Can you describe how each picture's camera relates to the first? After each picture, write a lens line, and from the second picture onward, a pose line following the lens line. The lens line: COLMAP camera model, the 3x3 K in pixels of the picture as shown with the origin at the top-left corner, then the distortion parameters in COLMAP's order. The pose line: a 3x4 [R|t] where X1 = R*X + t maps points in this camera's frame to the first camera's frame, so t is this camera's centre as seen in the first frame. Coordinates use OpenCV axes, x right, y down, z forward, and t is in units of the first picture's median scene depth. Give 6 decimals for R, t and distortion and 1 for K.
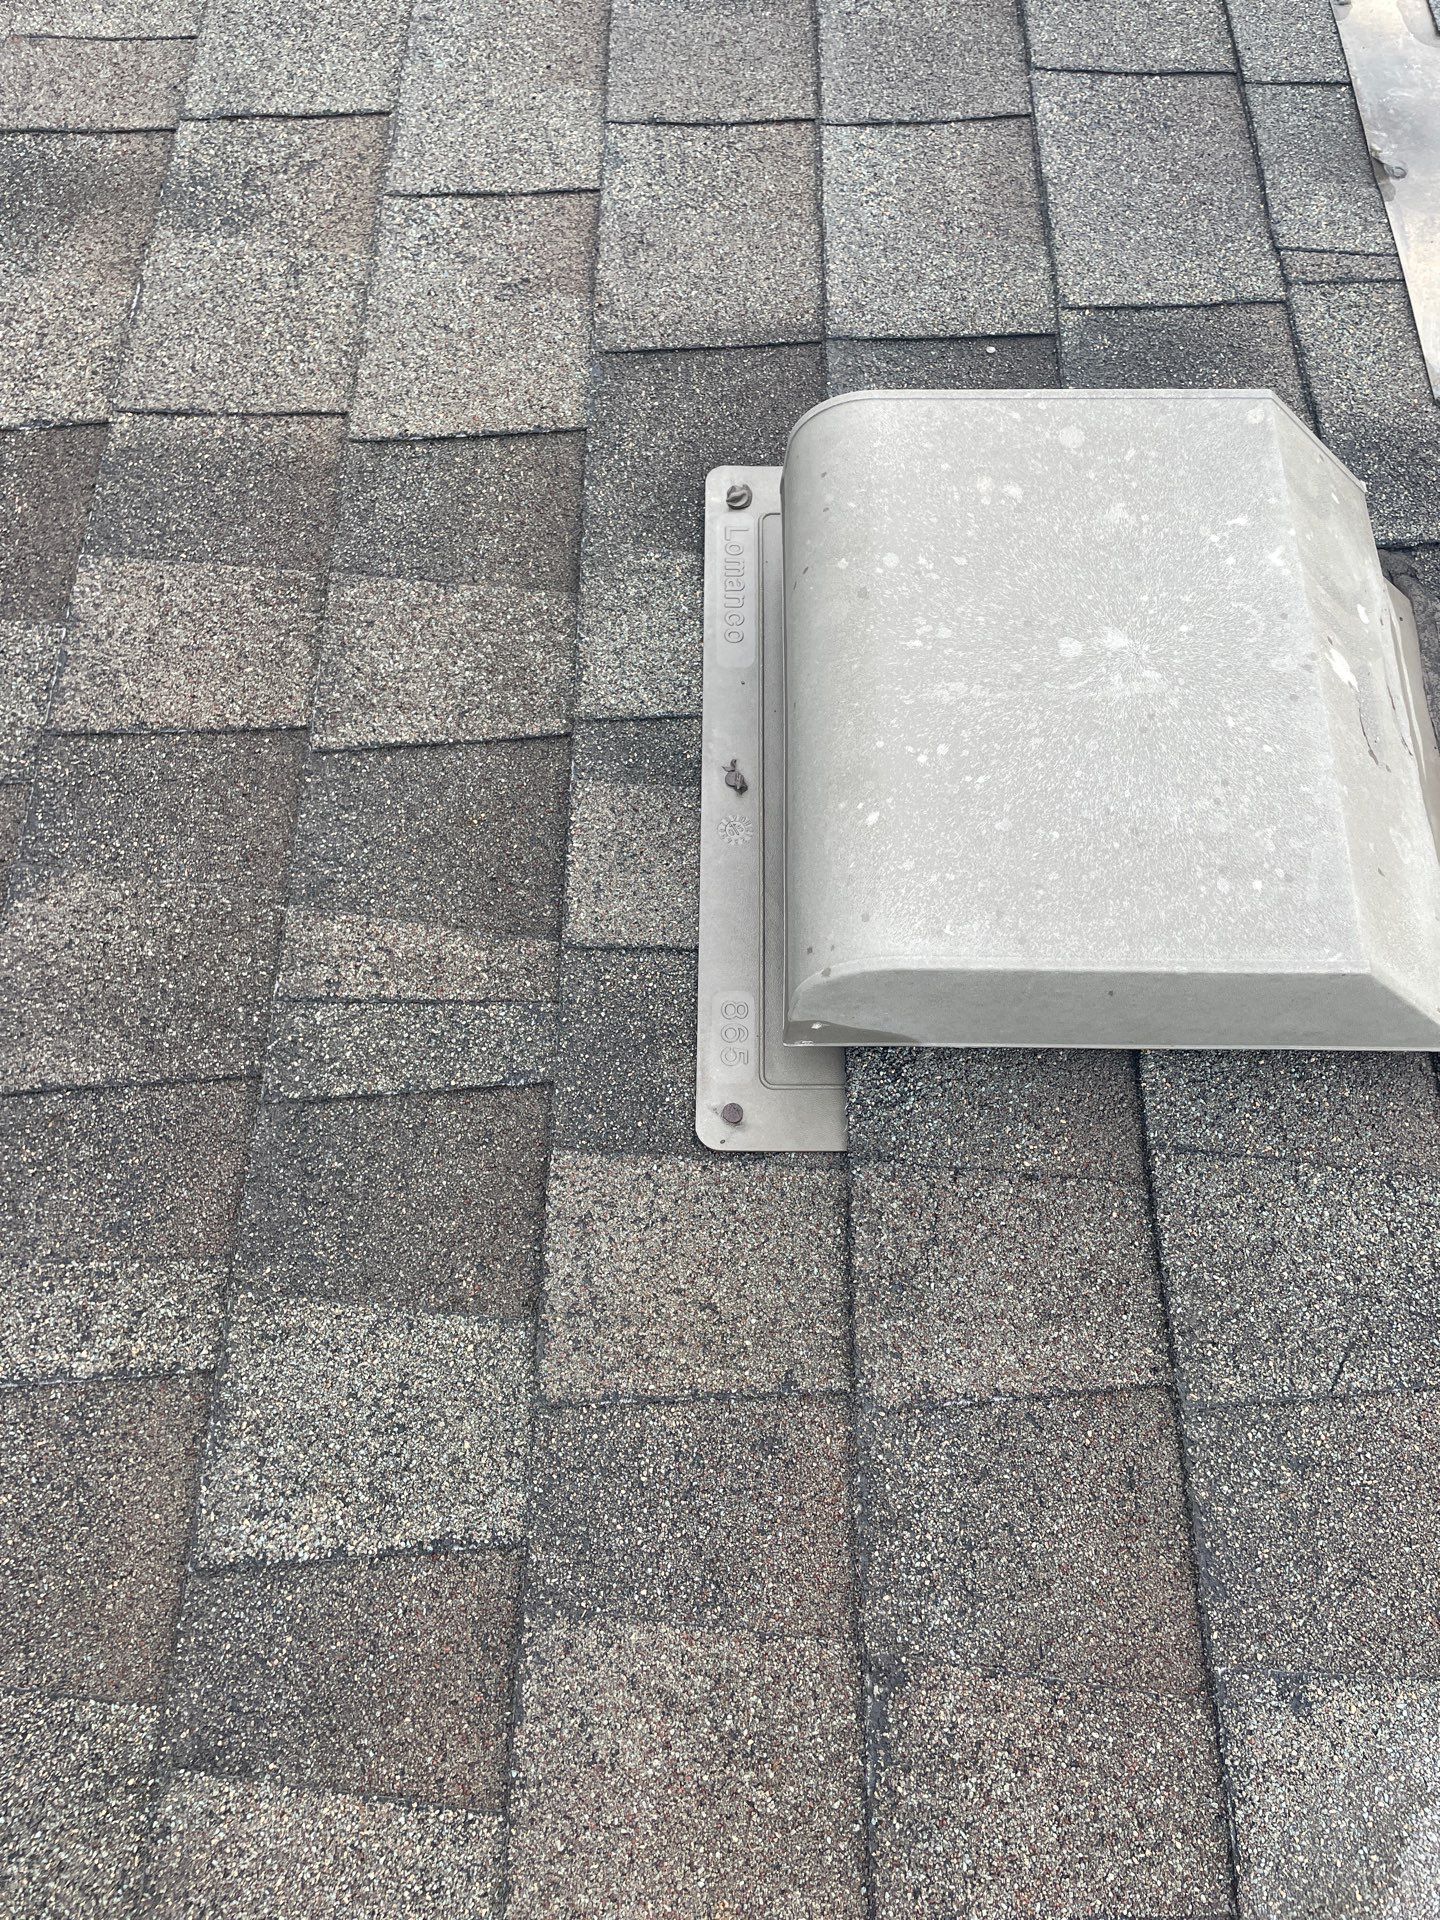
lens RADIAL K [[1454.9, 0, 723.2], [0, 1454.9, 930.5], [0, 0, 1]] dist [0.070347, -0.102885]
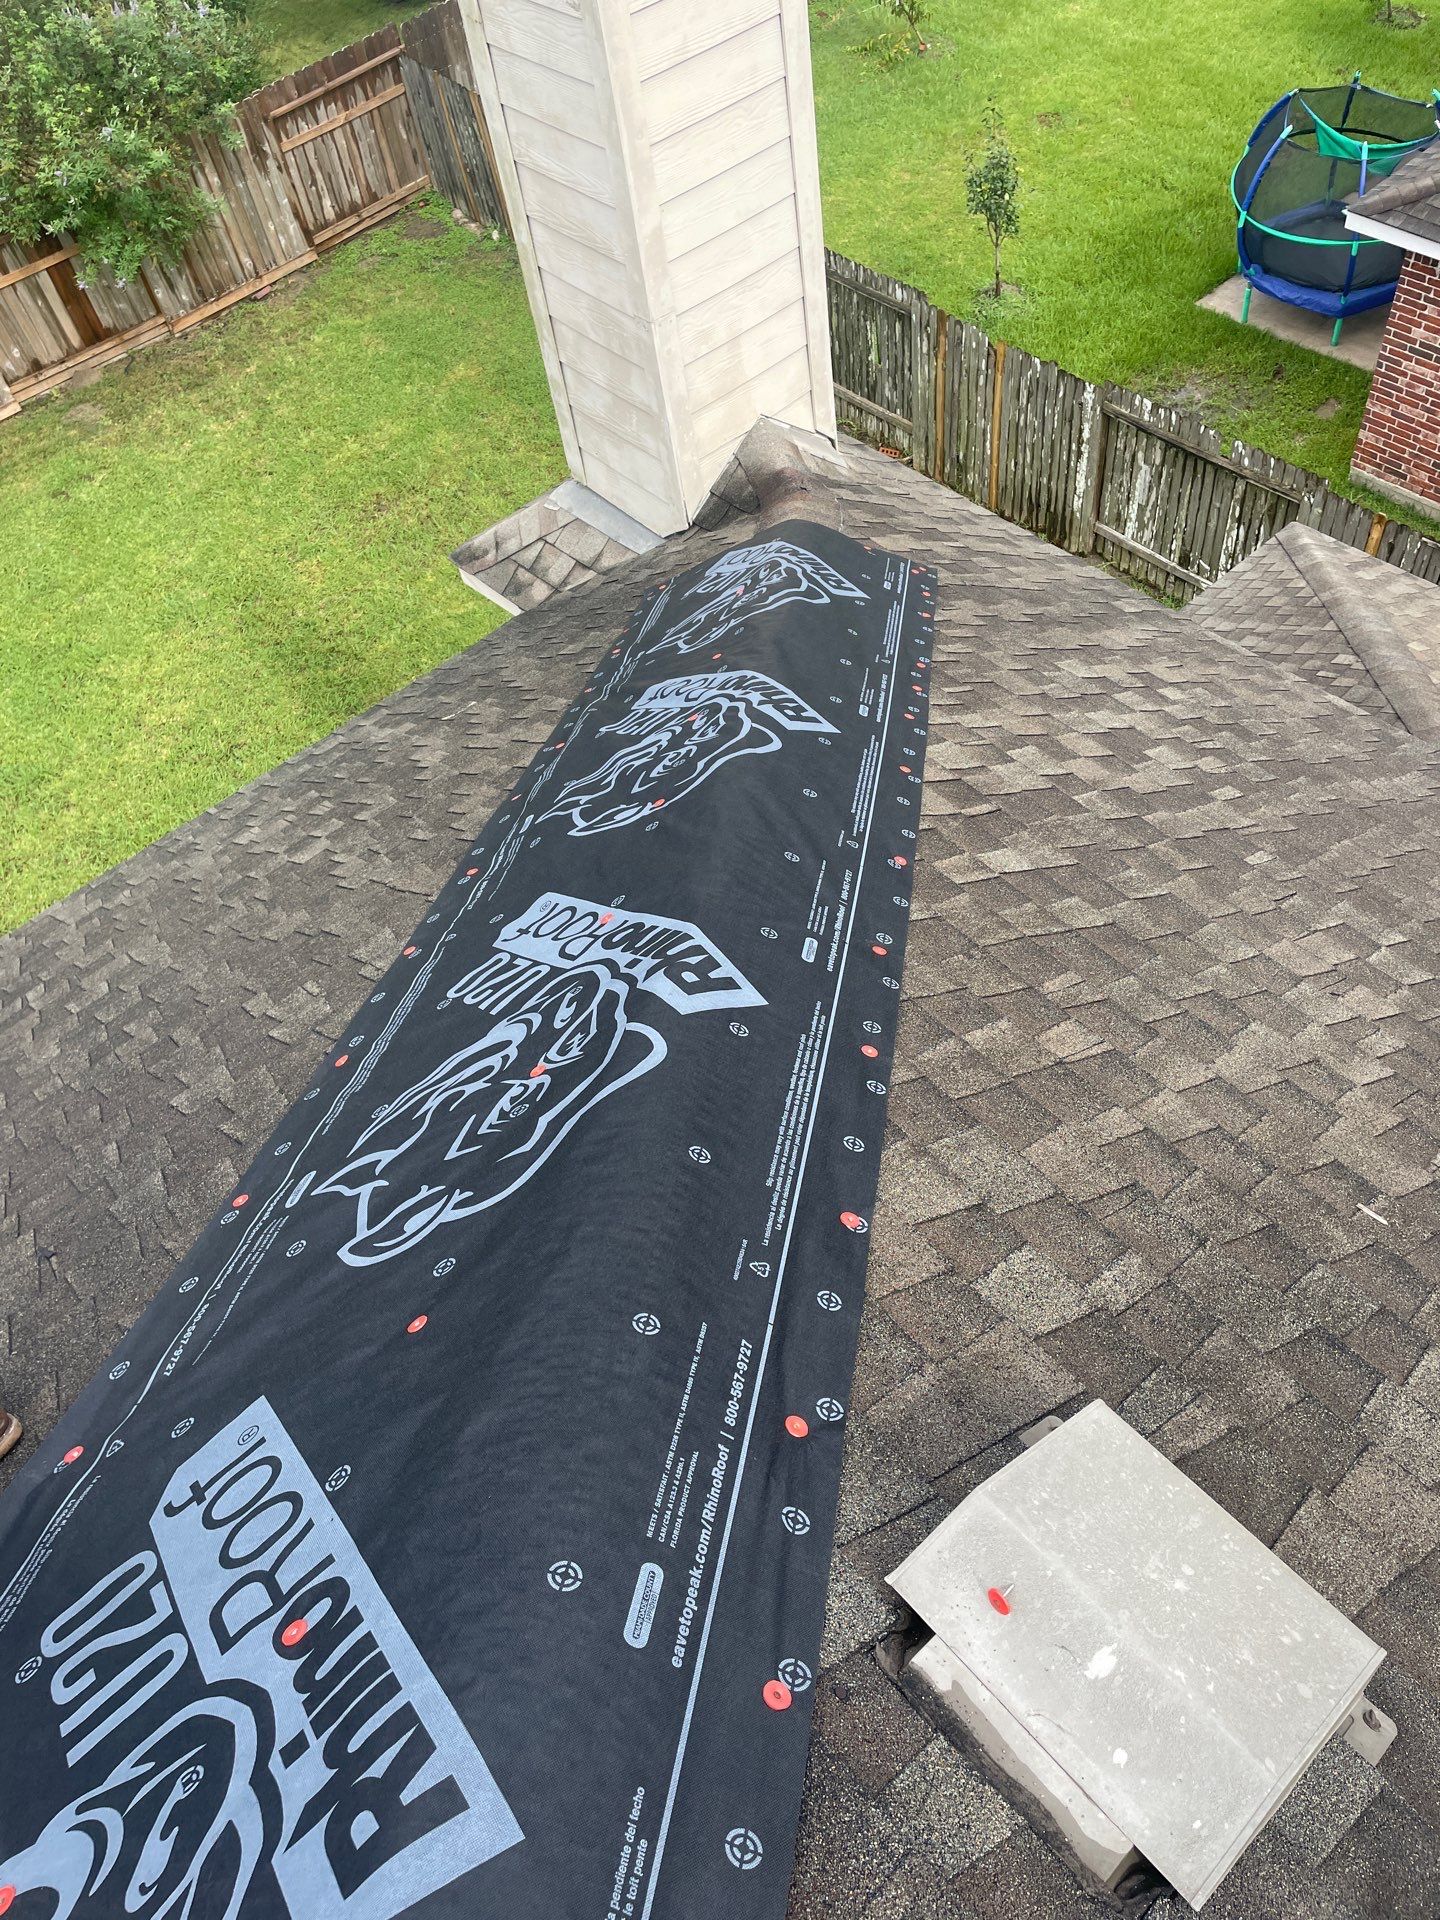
lens RADIAL K [[1454.9, 0, 729.7], [0, 1454.9, 958.3], [0, 0, 1]] dist [0.070347, -0.102885]
pose [[-0.684809, 0.165324, -0.709721, 1.700841], [-0.728683, -0.165552, 0.664541, -0.818798], [-0.007631, 0.972245, 0.233841, -0.186085]]
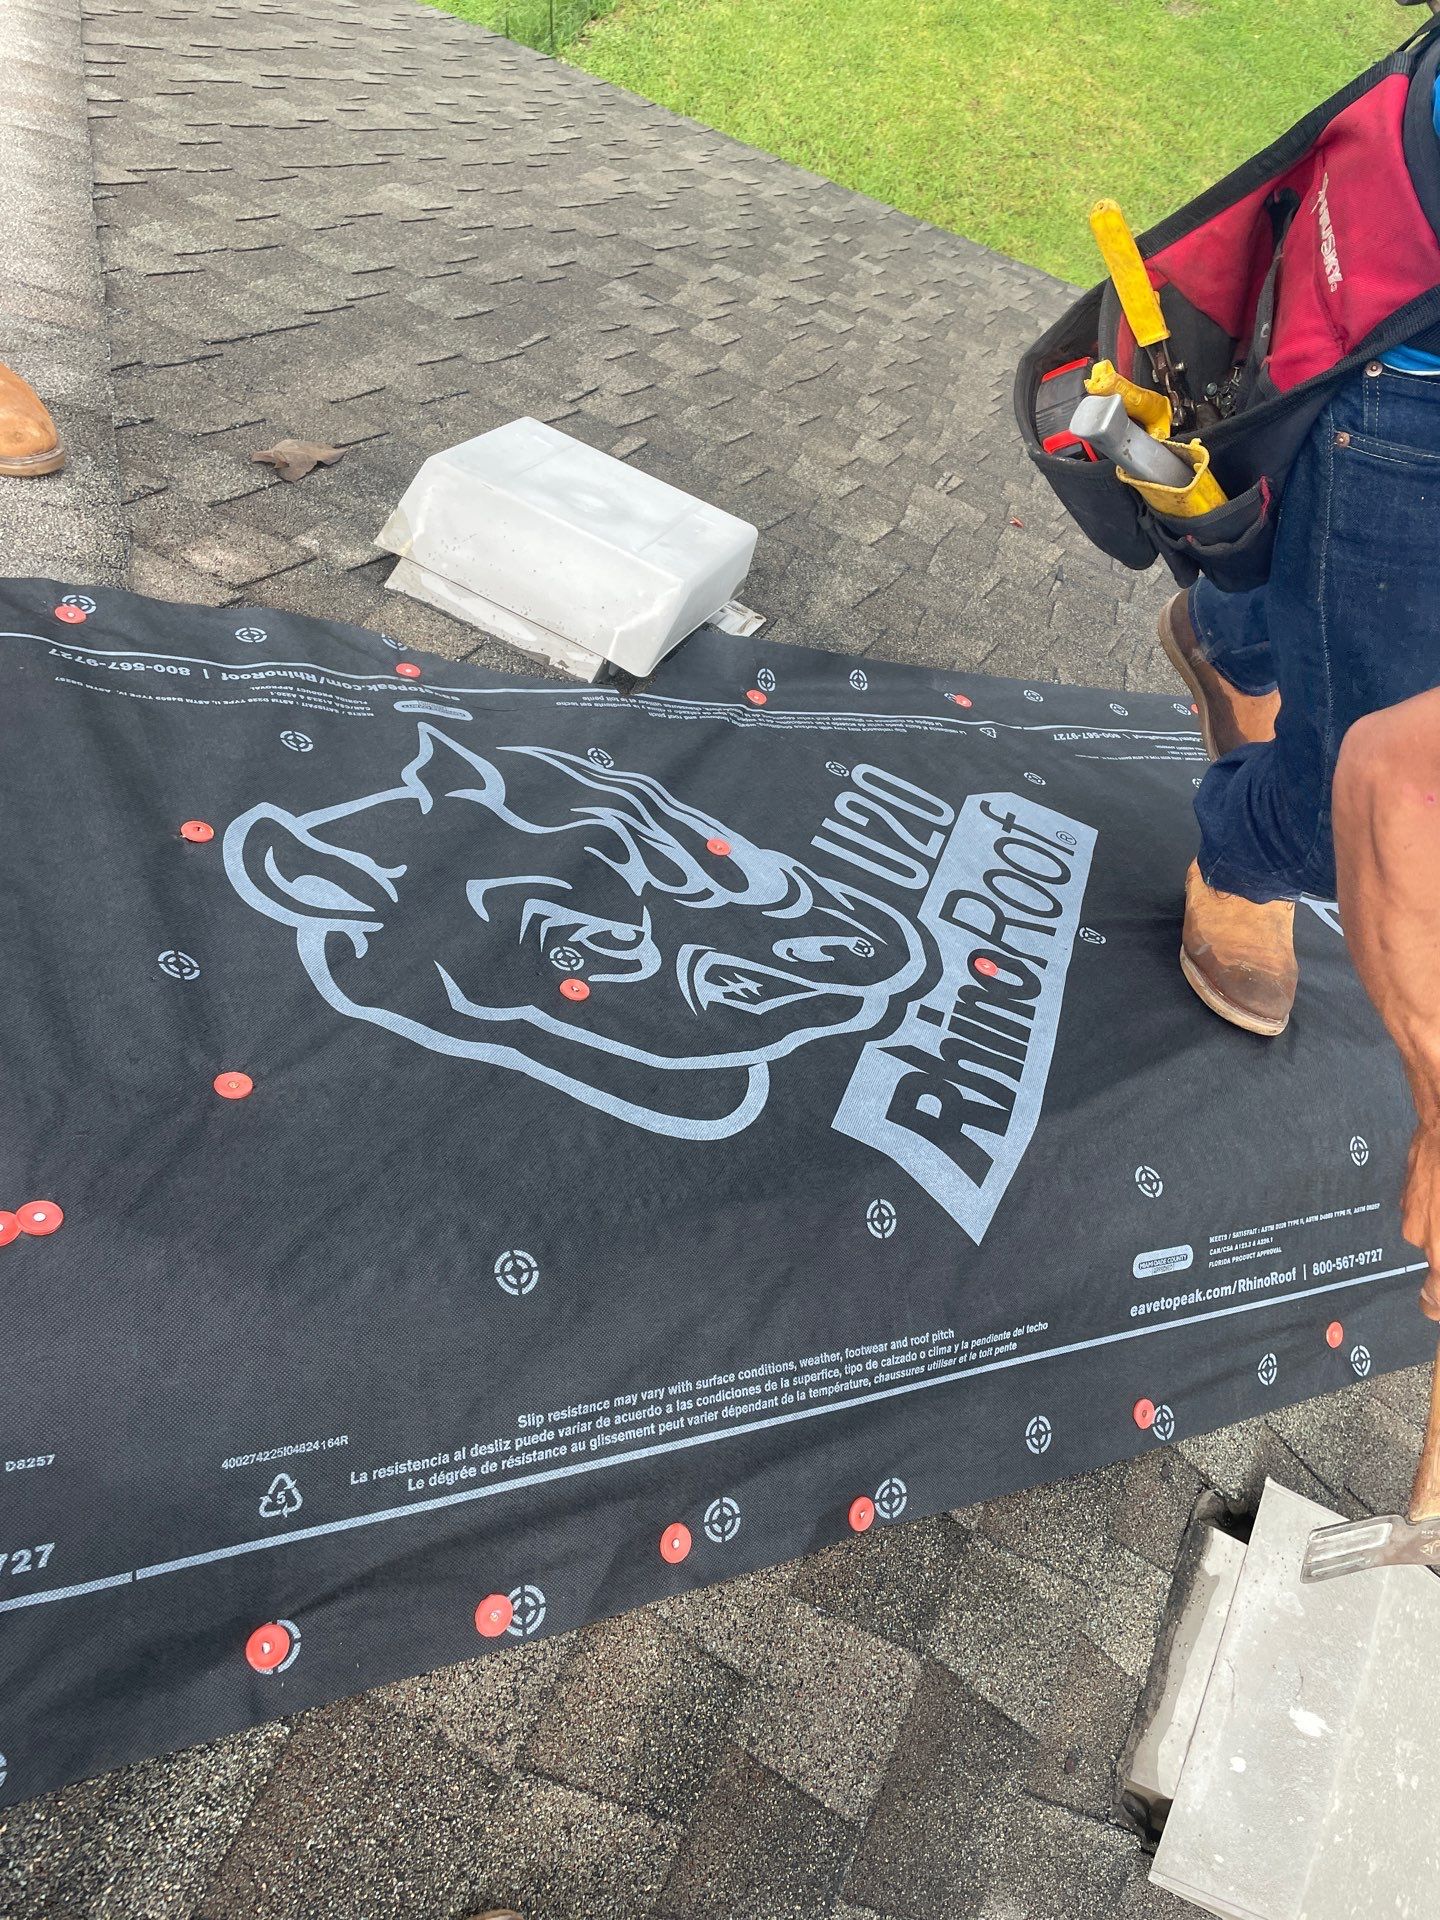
lens RADIAL K [[1454.9, 0, 728.2], [0, 1454.9, 942.6], [0, 0, 1]] dist [0.070347, -0.102885]
pose [[-0.701053, -0.578081, -0.417549, 2.002199], [0.162902, -0.699875, 0.695441, -0.792131], [-0.694253, 0.419521, 0.584820, 0.089561]]
